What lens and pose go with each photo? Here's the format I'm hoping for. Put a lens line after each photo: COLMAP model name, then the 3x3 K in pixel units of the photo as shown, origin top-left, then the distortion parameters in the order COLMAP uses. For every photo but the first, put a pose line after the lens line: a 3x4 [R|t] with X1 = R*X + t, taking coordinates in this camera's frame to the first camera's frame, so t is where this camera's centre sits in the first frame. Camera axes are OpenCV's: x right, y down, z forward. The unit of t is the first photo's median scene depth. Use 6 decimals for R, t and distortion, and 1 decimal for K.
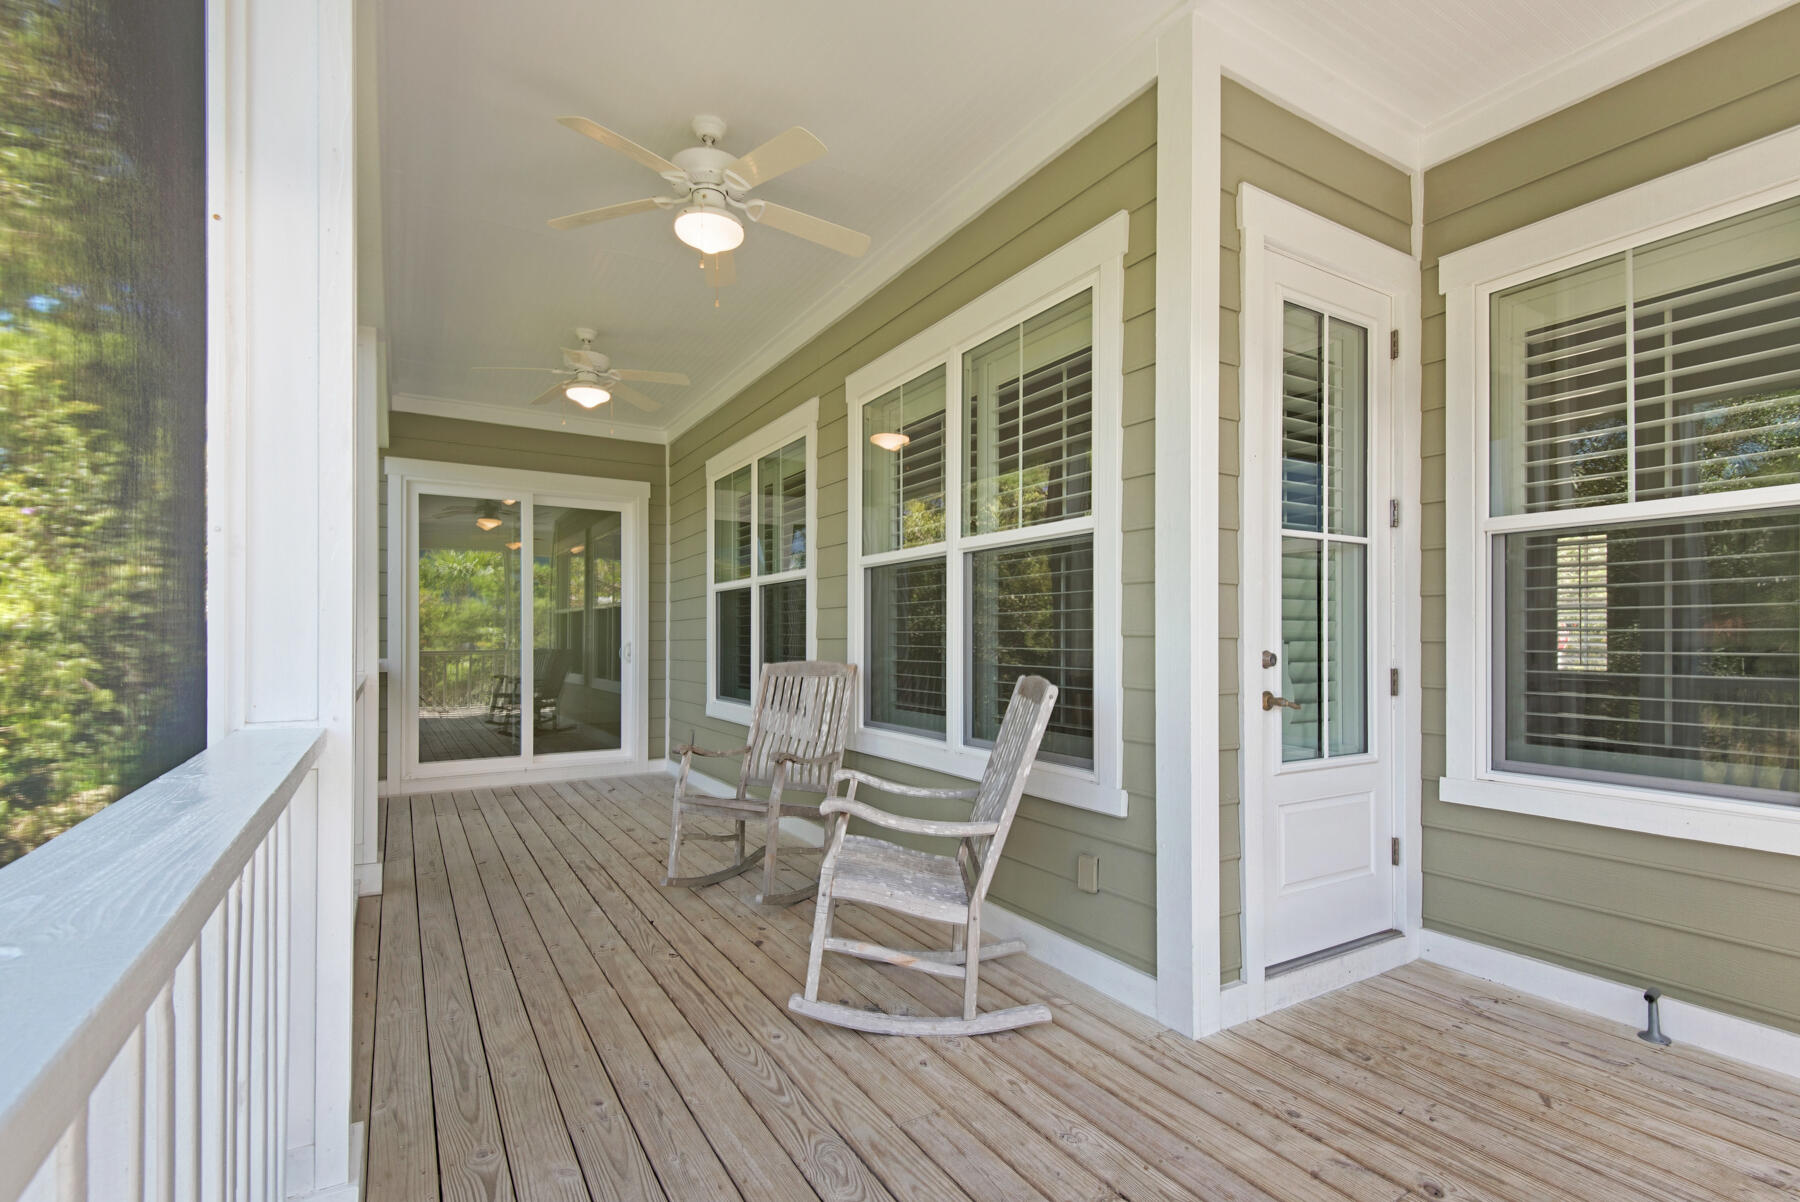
lens RADIAL K [[823.9, 0, 892.0], [0, 823.9, 636.5], [0, 0, 1]] dist [0.002515, -0.000232]
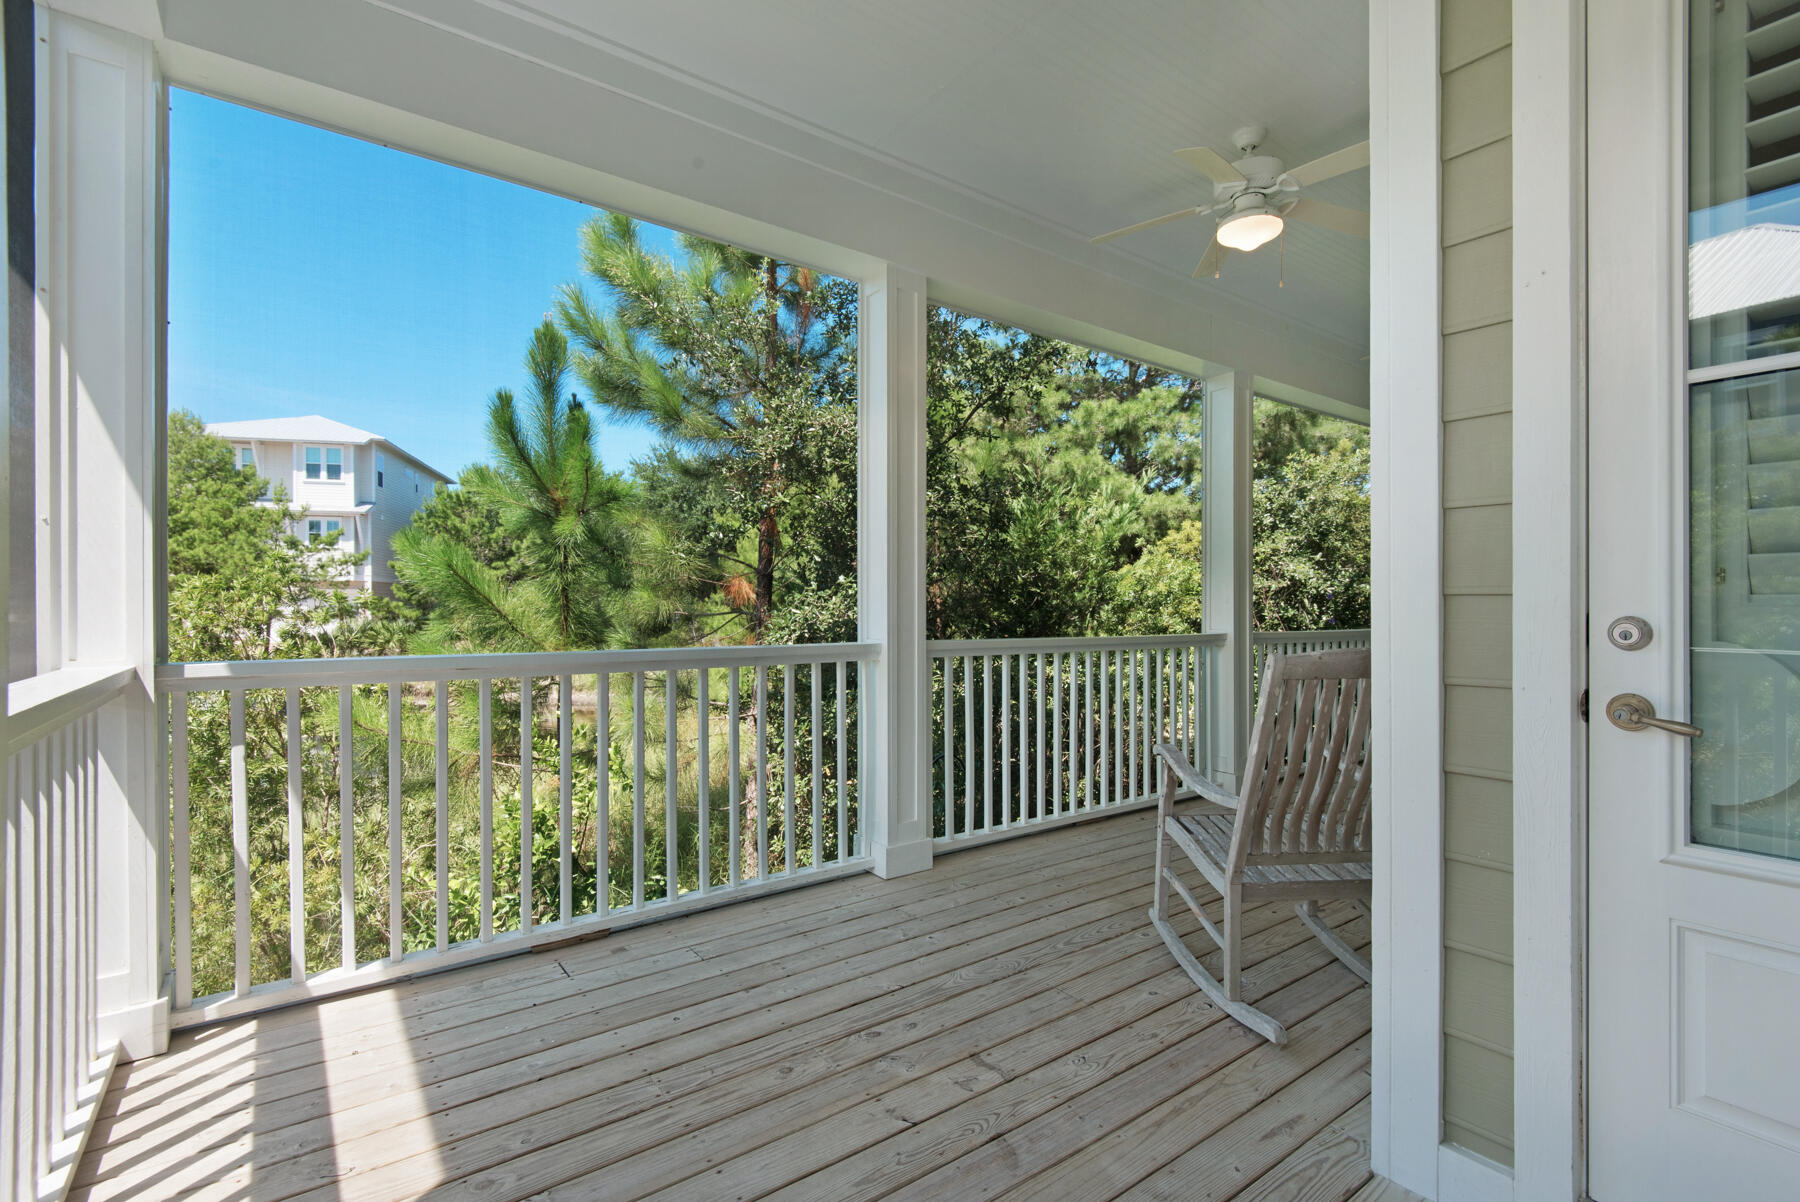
lens RADIAL K [[823.9, 0, 898.9], [0, 823.9, 605.0], [0, 0, 1]] dist [0.002515, -0.000232]
pose [[0.099452, -0.002301, -0.995040, 1.197875], [0.001335, 0.999997, -0.002179, 0.013517], [0.995041, -0.001111, 0.099455, 0.622167]]
